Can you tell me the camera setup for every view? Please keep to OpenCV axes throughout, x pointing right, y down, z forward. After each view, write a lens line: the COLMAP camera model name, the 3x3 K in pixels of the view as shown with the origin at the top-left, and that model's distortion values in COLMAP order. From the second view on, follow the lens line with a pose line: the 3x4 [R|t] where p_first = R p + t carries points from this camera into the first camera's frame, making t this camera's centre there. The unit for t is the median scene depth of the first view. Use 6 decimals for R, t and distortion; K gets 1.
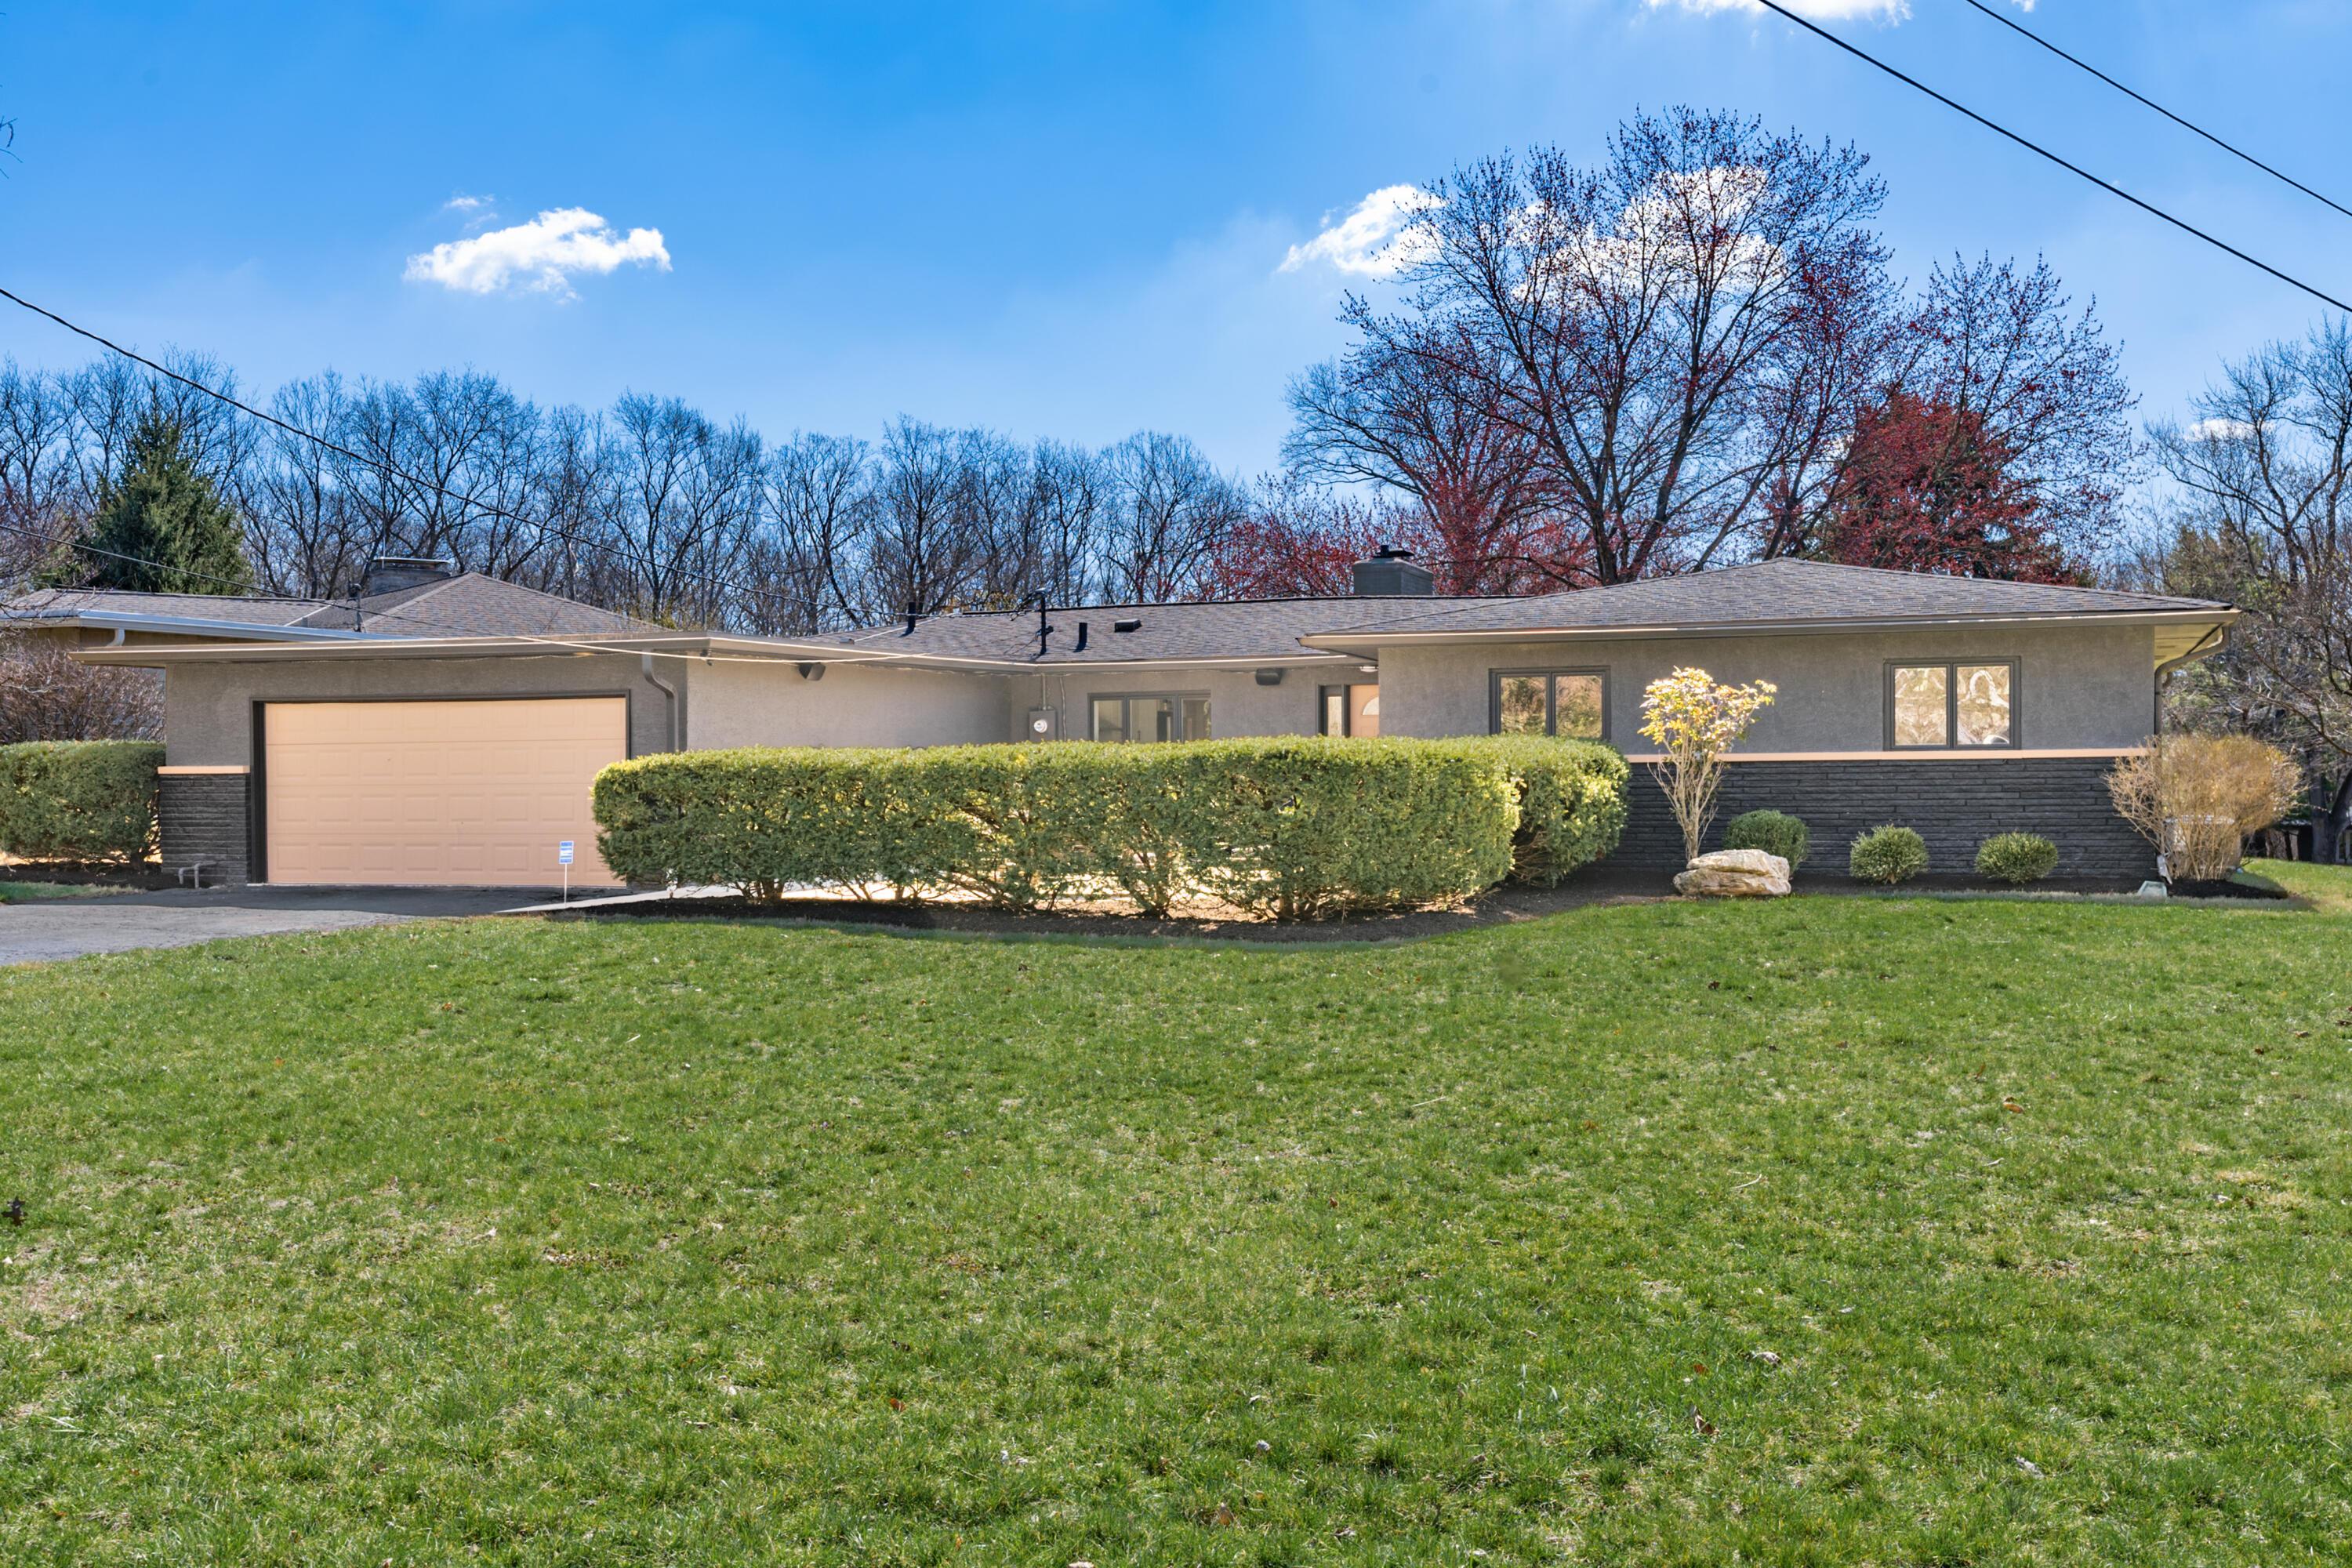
lens RADIAL K [[2381.3, 0, 1174.4], [0, 2381.3, 787.8], [0, 0, 1]] dist [0.002031, 0.000000]
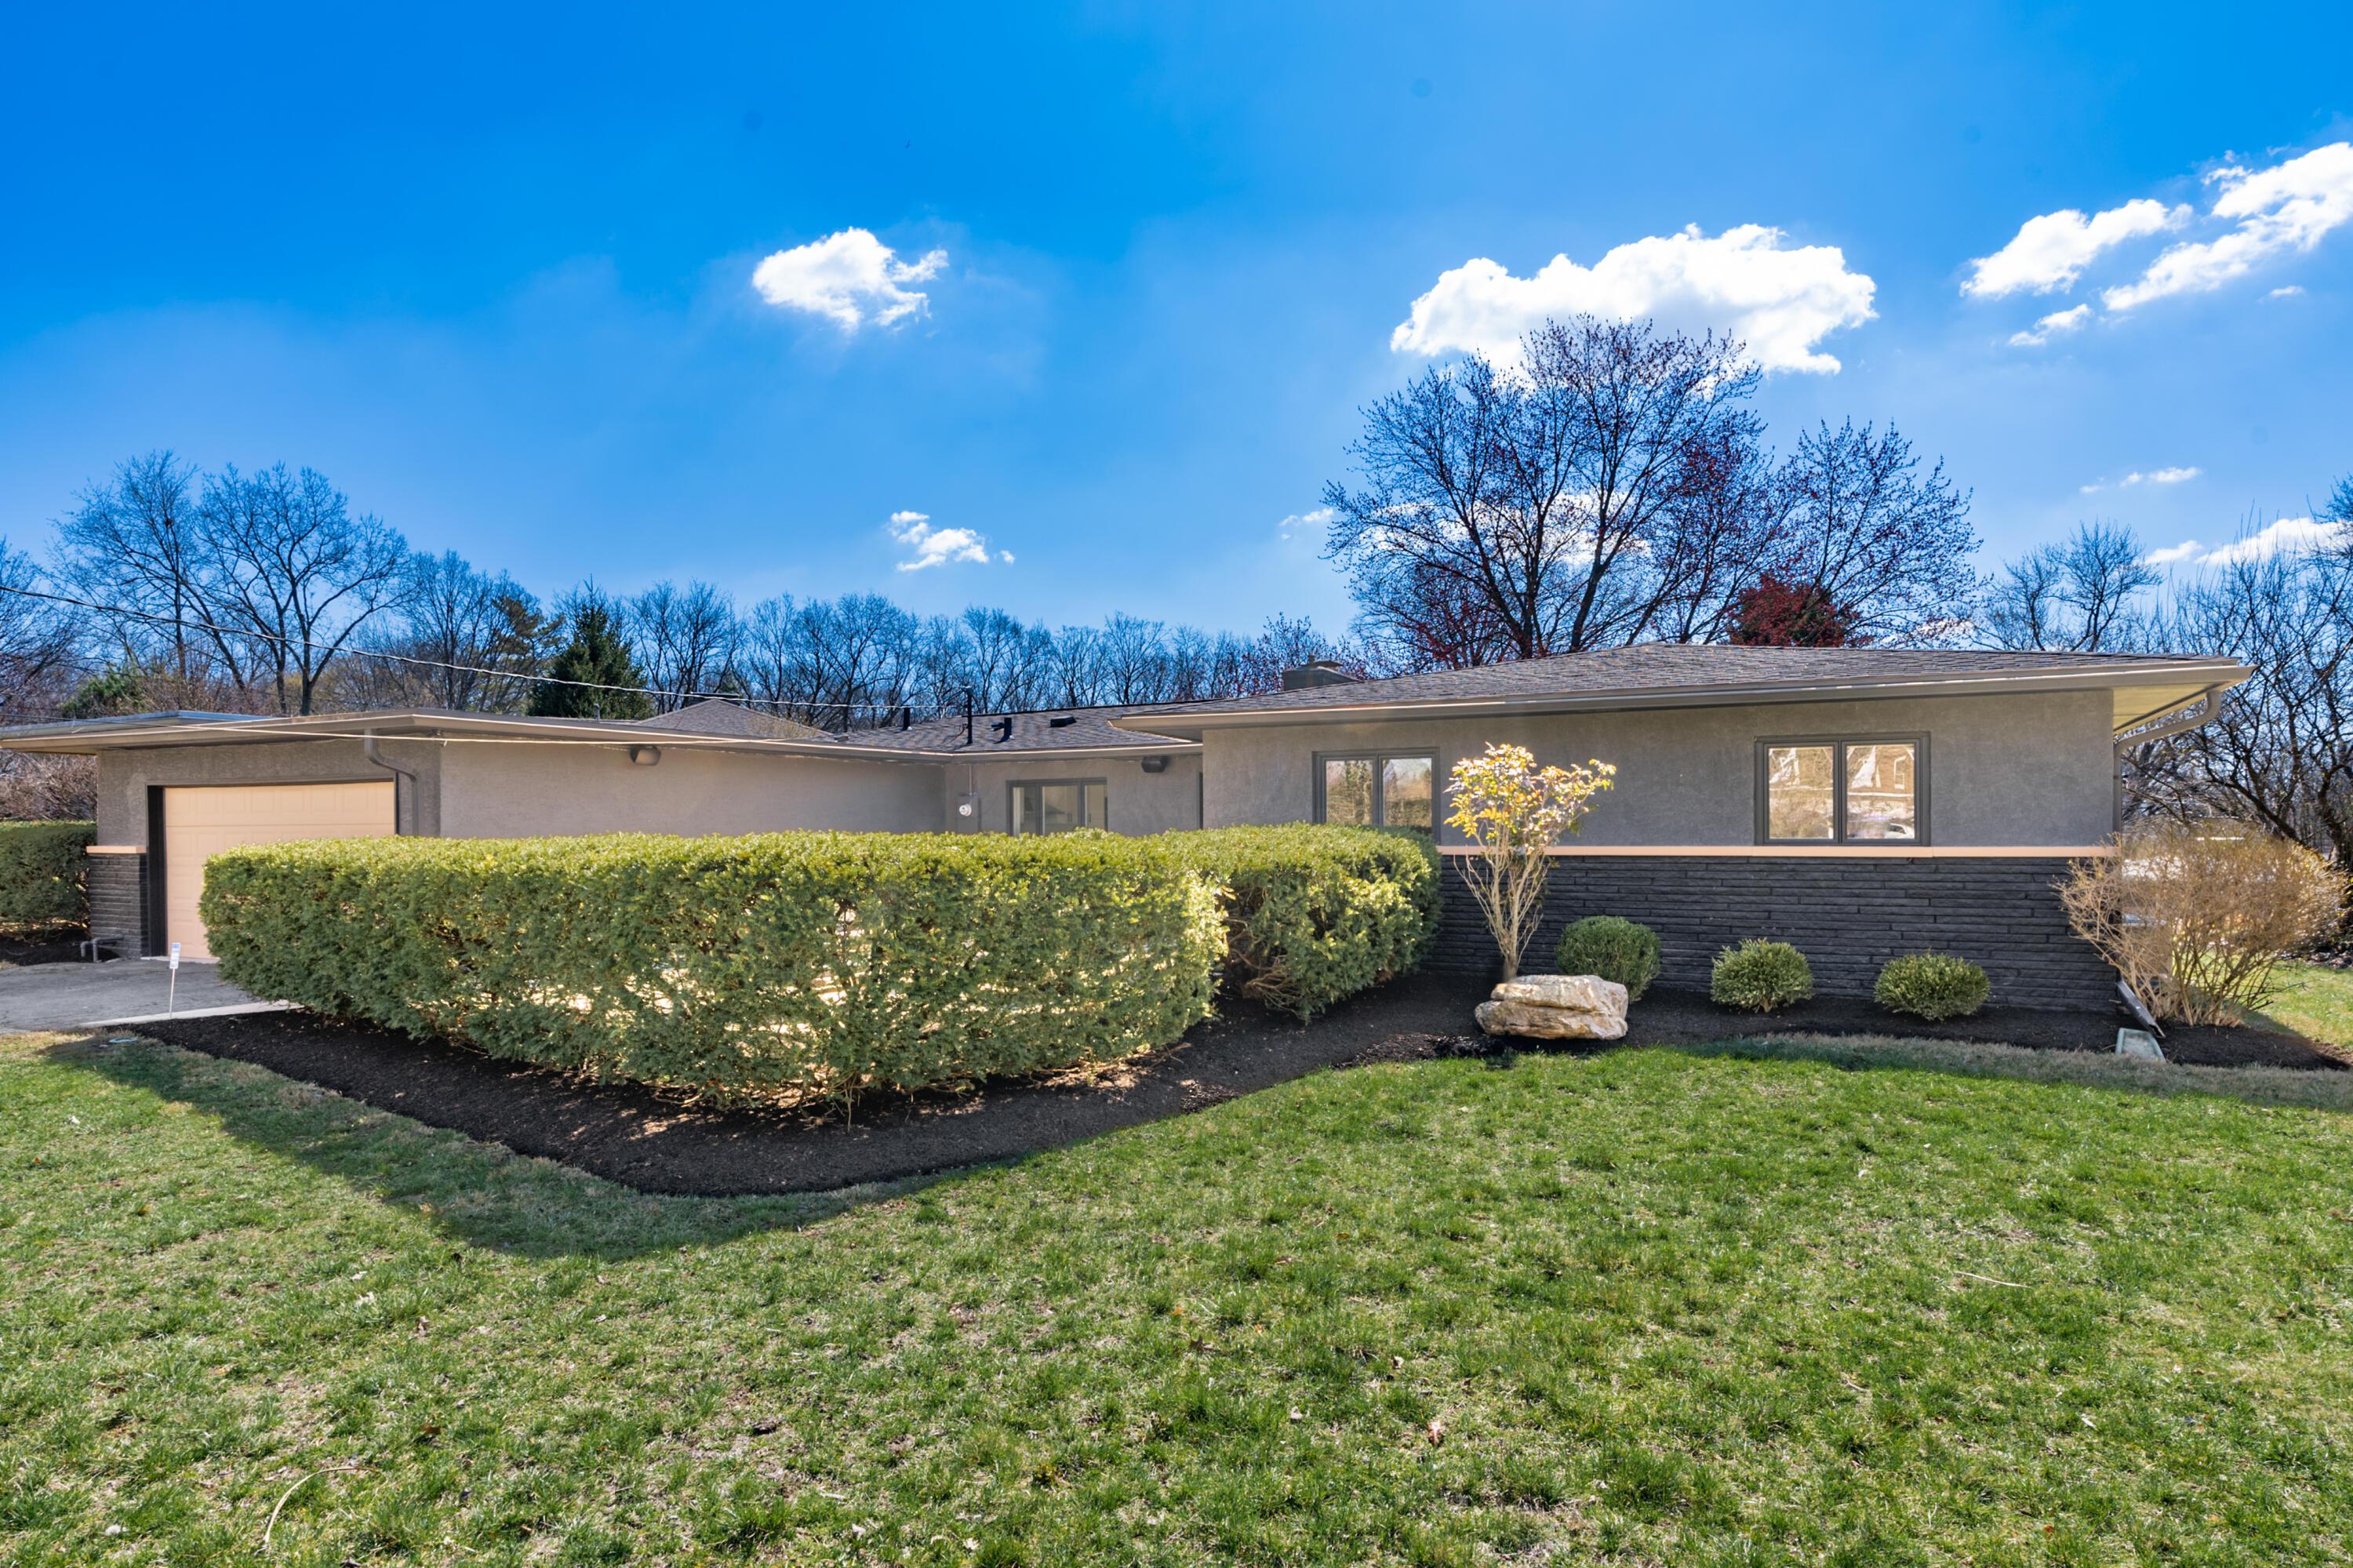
lens RADIAL K [[1313.0, 0, 1187.2], [0, 1313.0, 813.9], [0, 0, 1]] dist [-0.004224, -0.002375]
pose [[0.992233, 0.004052, -0.124328, 0.158355], [-0.006629, 0.999772, -0.020315, -0.016127], [0.124217, 0.020981, 0.992033, 0.521507]]
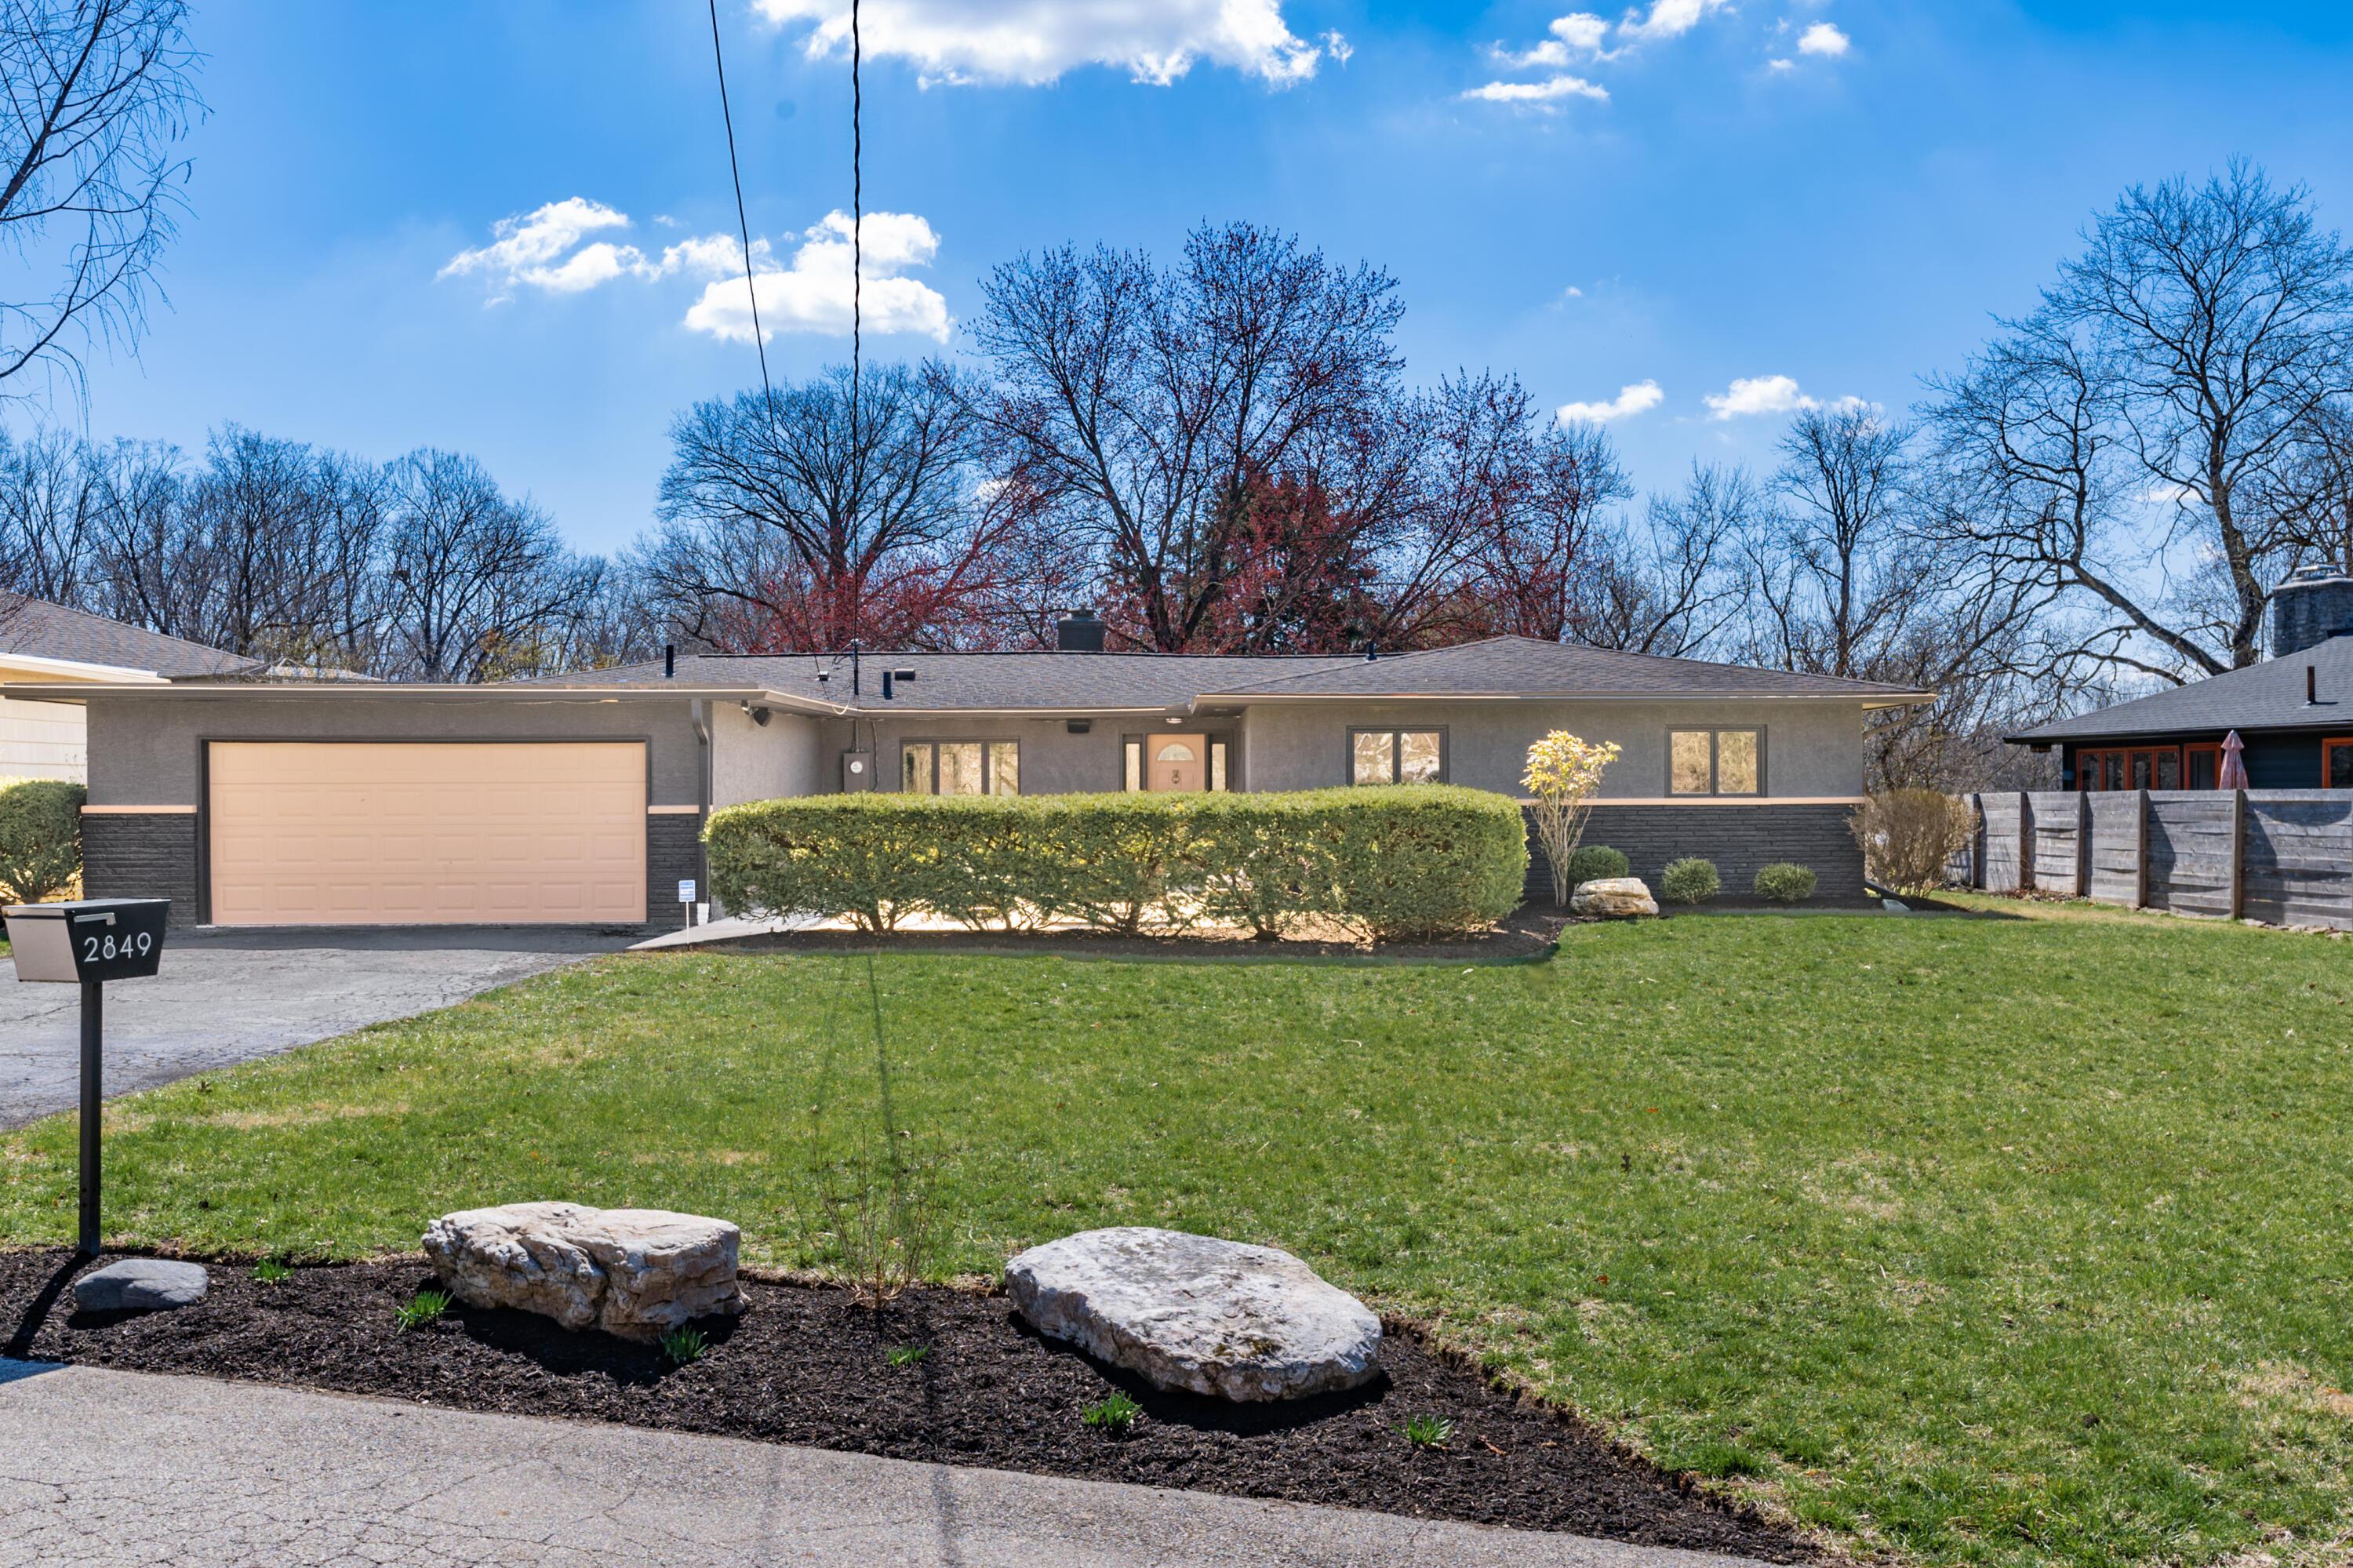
lens RADIAL K [[2360.7, 0, 1176.2], [0, 2360.7, 789.6], [0, 0, 1]] dist [0.043044, 0.000000]
pose [[0.929840, 0.004837, 0.367932, -0.407132], [-0.001667, 0.999959, -0.008932, -0.008303], [-0.367960, 0.007692, 0.929810, -0.065615]]
